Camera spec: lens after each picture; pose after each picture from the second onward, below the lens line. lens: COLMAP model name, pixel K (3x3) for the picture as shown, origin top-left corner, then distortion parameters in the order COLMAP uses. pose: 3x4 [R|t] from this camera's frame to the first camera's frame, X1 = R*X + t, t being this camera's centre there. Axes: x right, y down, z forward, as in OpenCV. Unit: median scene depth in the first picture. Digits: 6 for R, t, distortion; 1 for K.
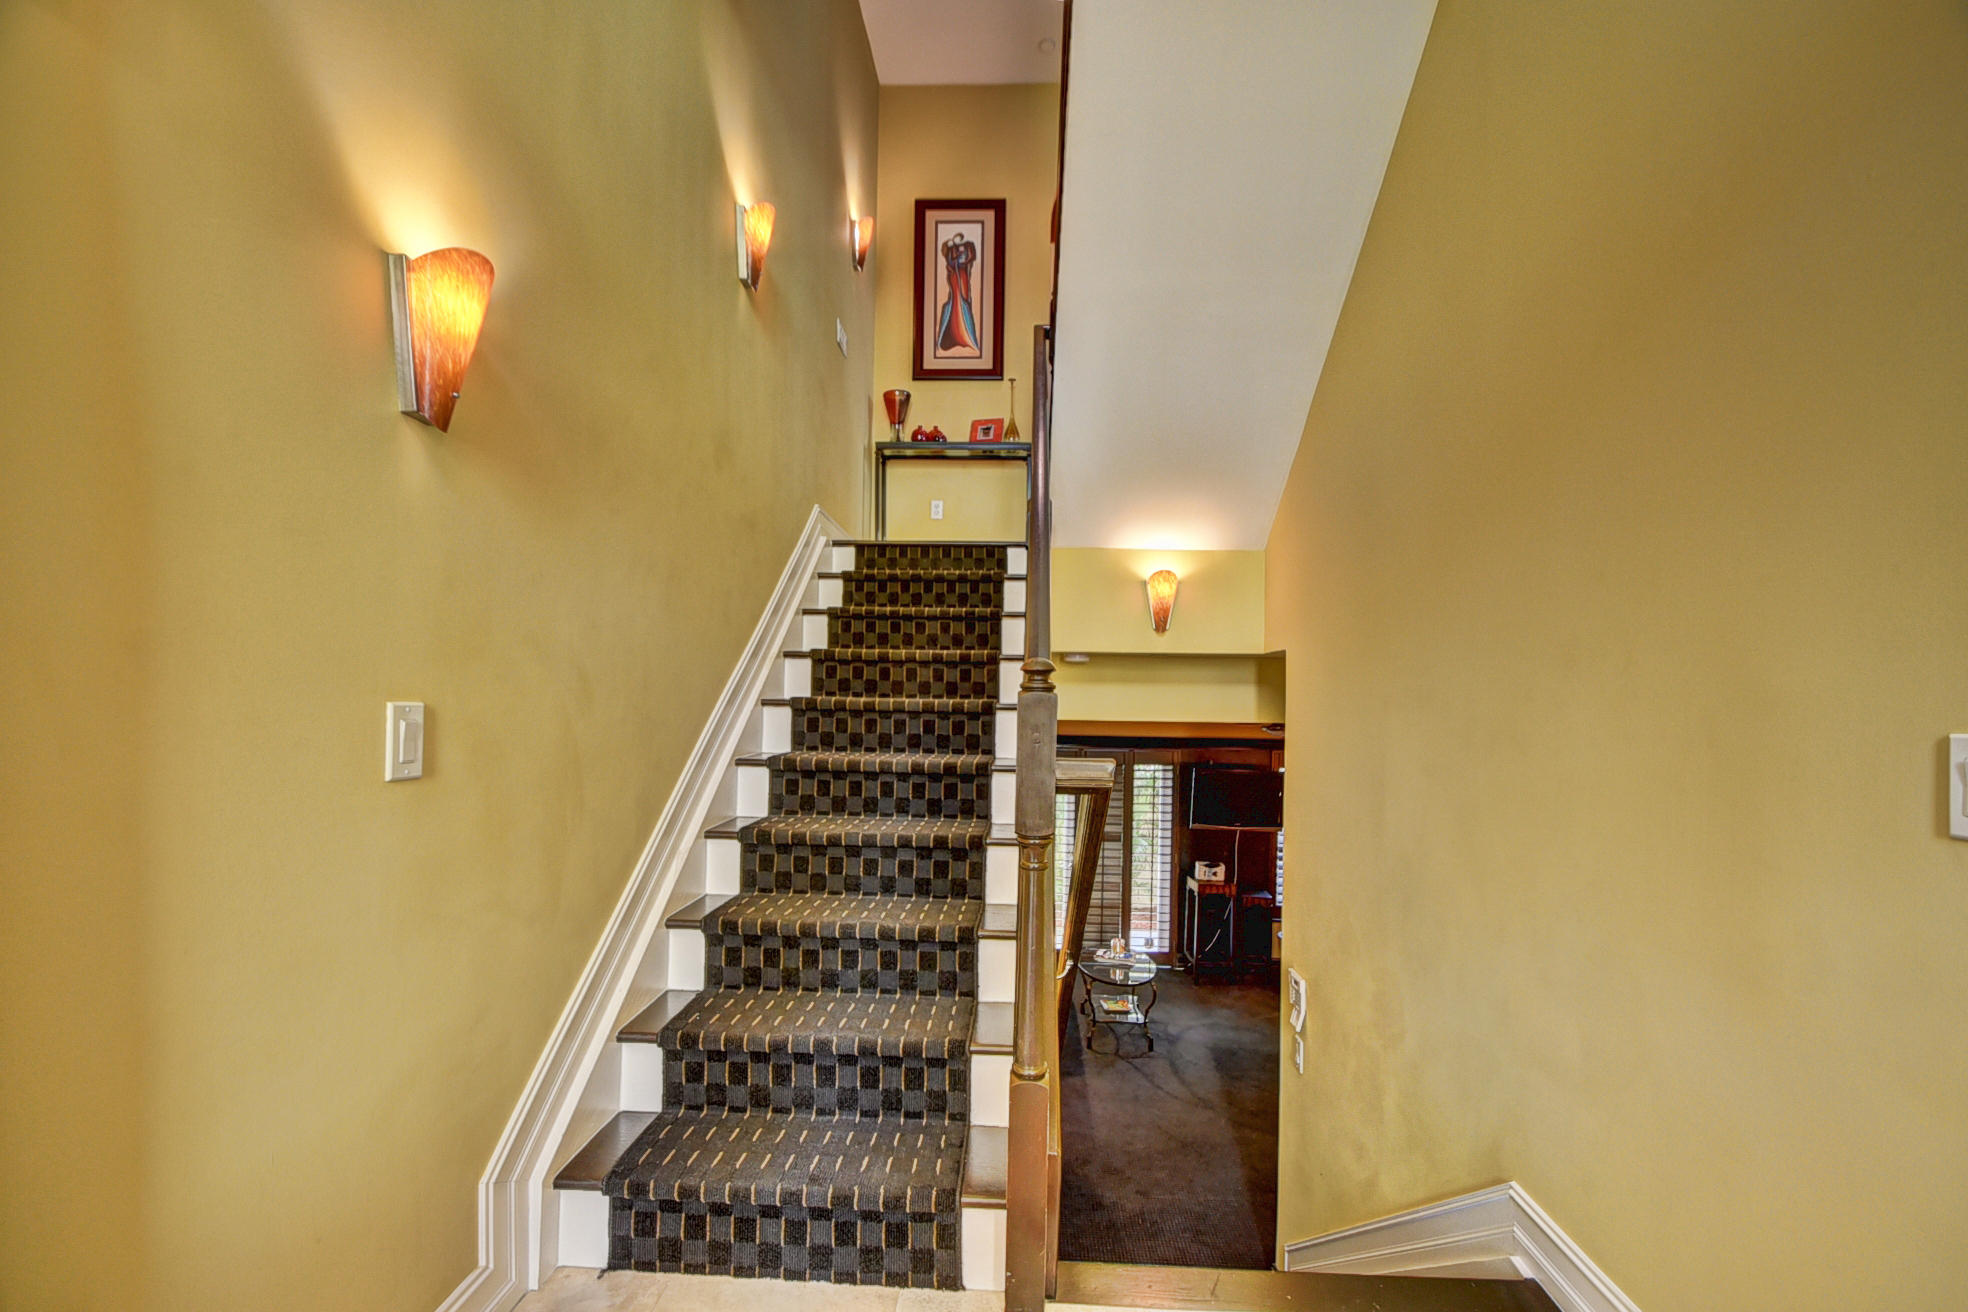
lens RADIAL K [[862.7, 0, 988.0], [0, 862.7, 694.1], [0, 0, 1]] dist [0.003322, -0.010866]
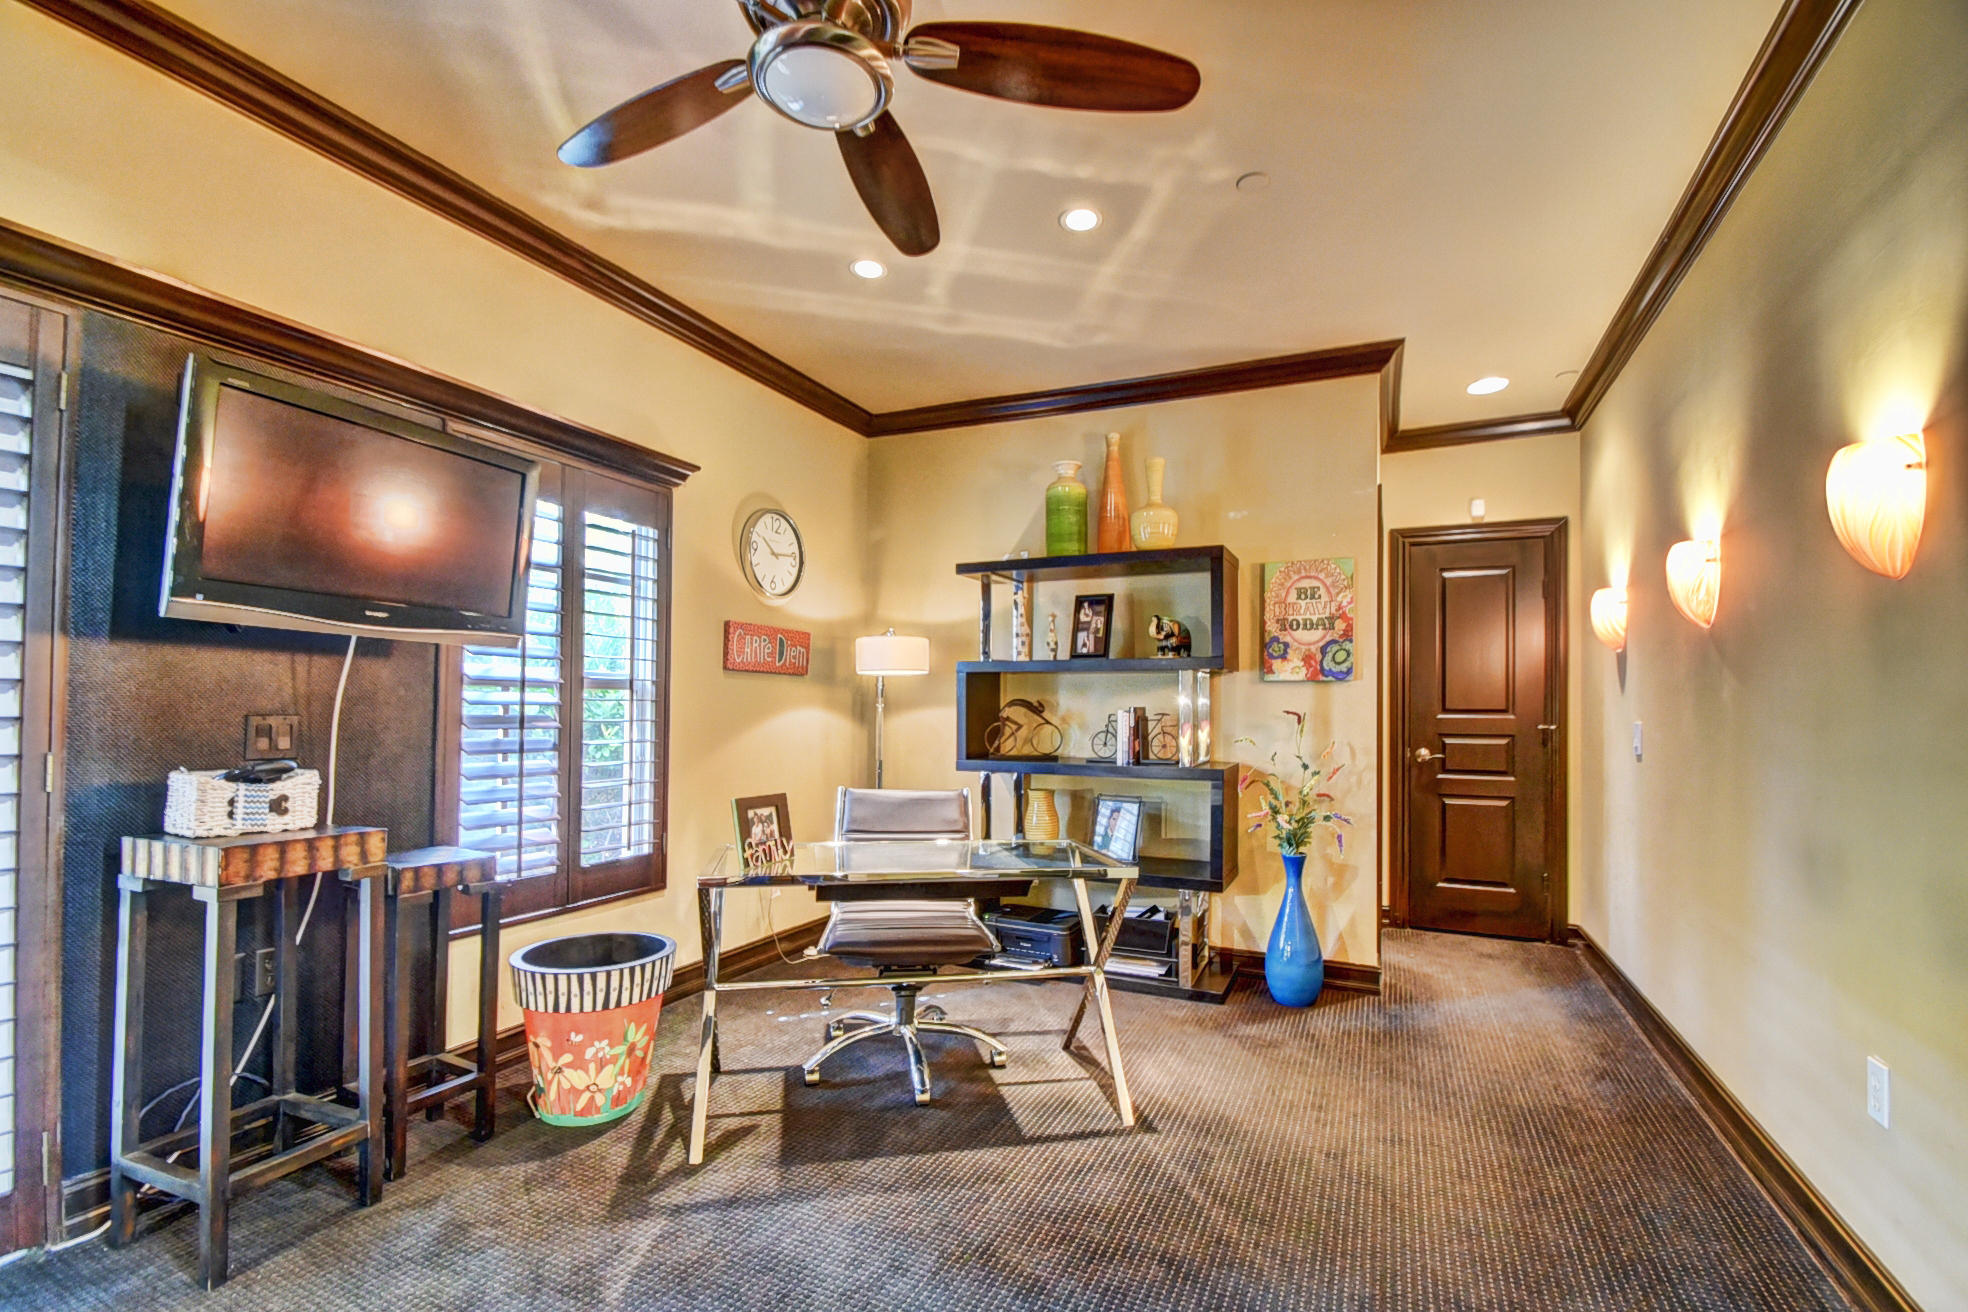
lens RADIAL K [[862.7, 0, 988.0], [0, 862.7, 694.1], [0, 0, 1]] dist [0.003322, -0.010866]
pose [[0.379105, 0.003456, 0.925347, 0.116787], [-0.003413, 0.999991, -0.002336, 0.192527], [-0.925347, -0.002272, 0.379113, 0.778292]]
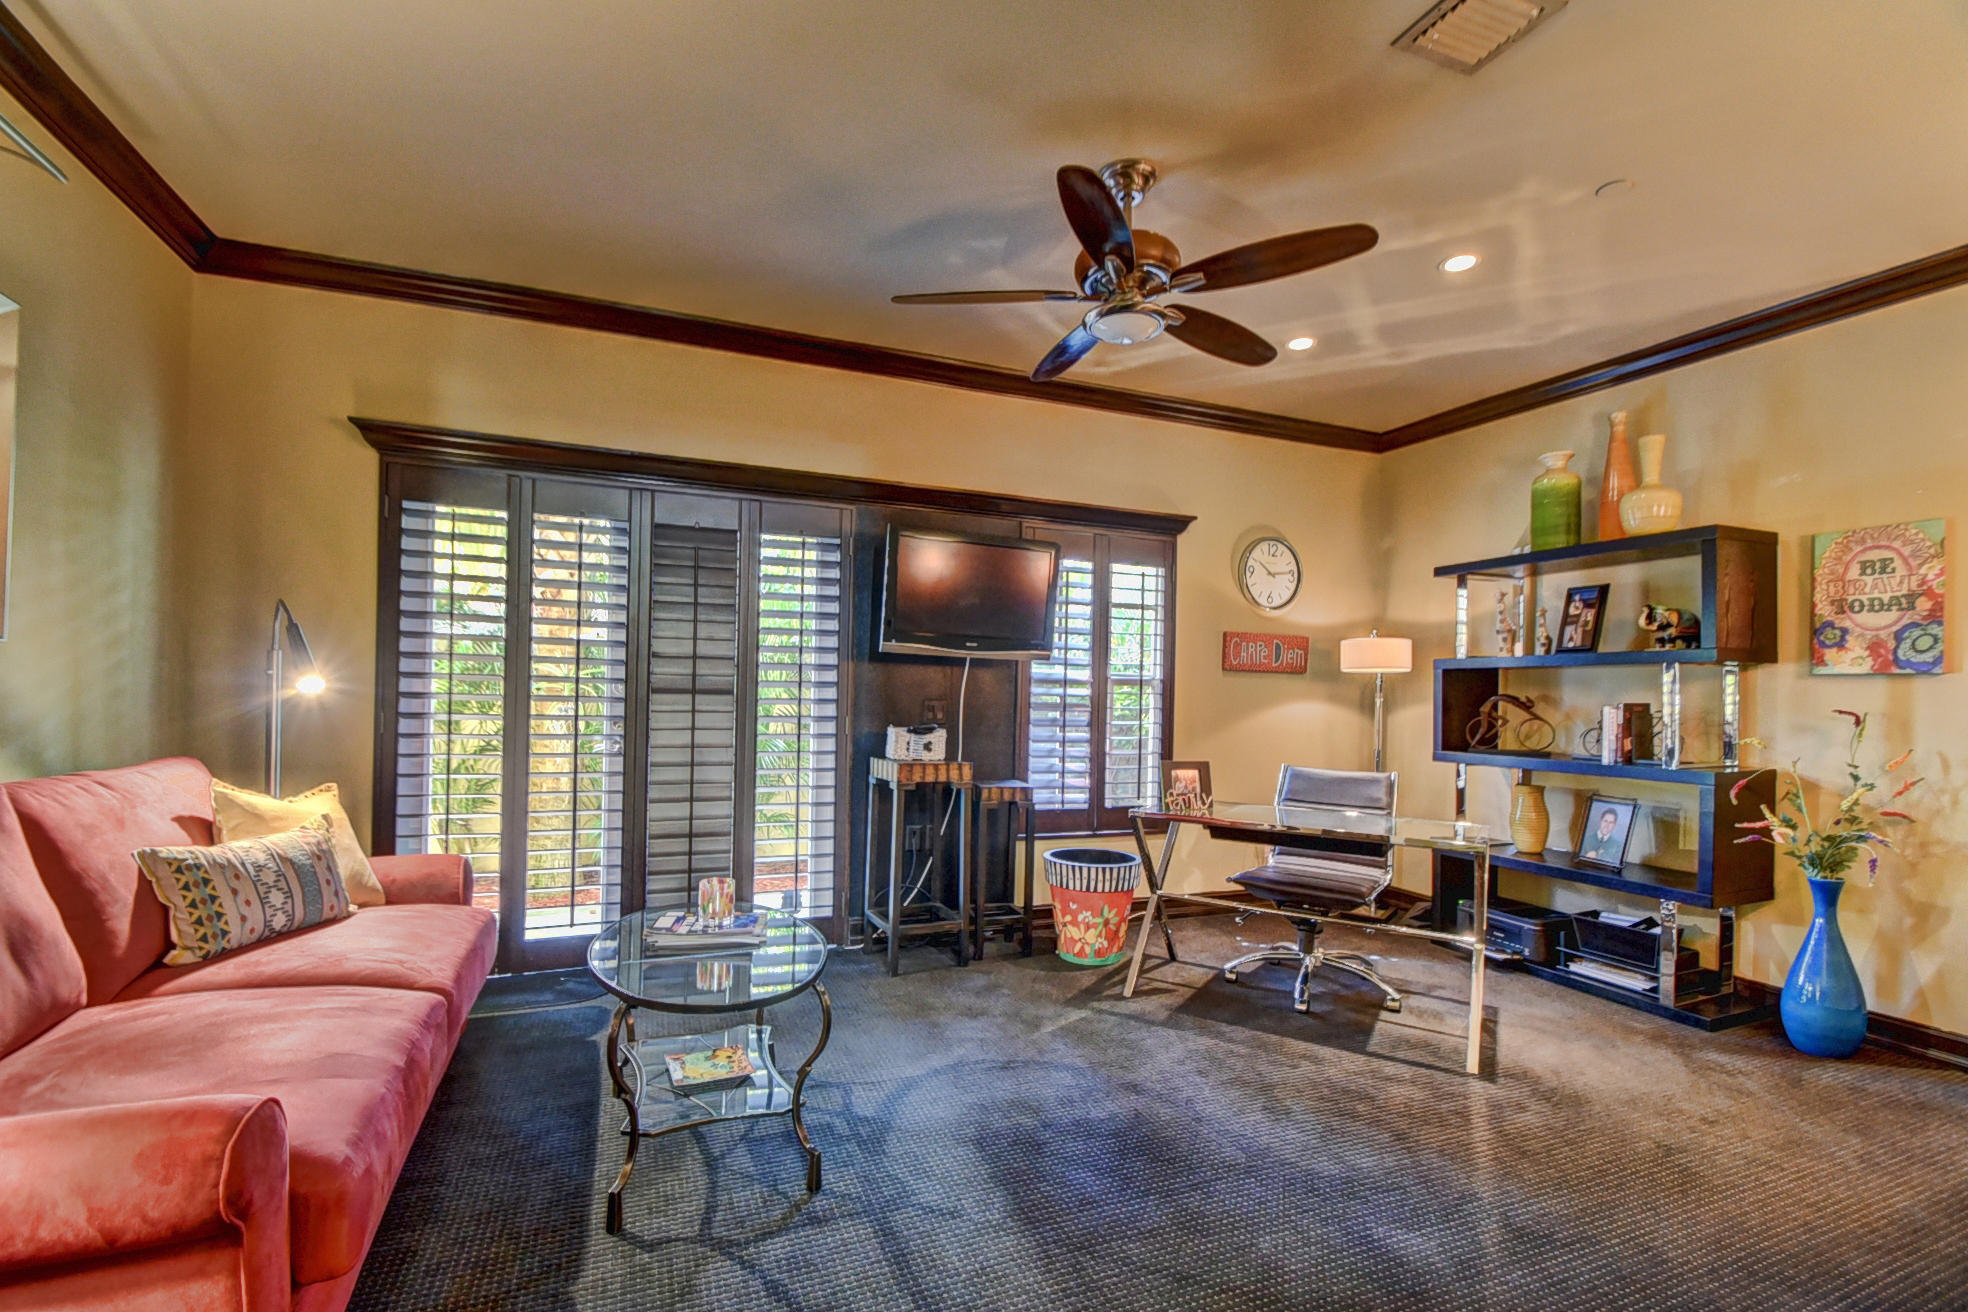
lens RADIAL K [[862.7, 0, 988.0], [0, 862.7, 694.1], [0, 0, 1]] dist [0.003322, -0.010866]
pose [[0.909028, 0.002442, 0.416728, 0.097084], [-0.005615, 0.999964, 0.006388, 0.192332], [-0.416697, -0.008147, 0.909009, 0.589646]]
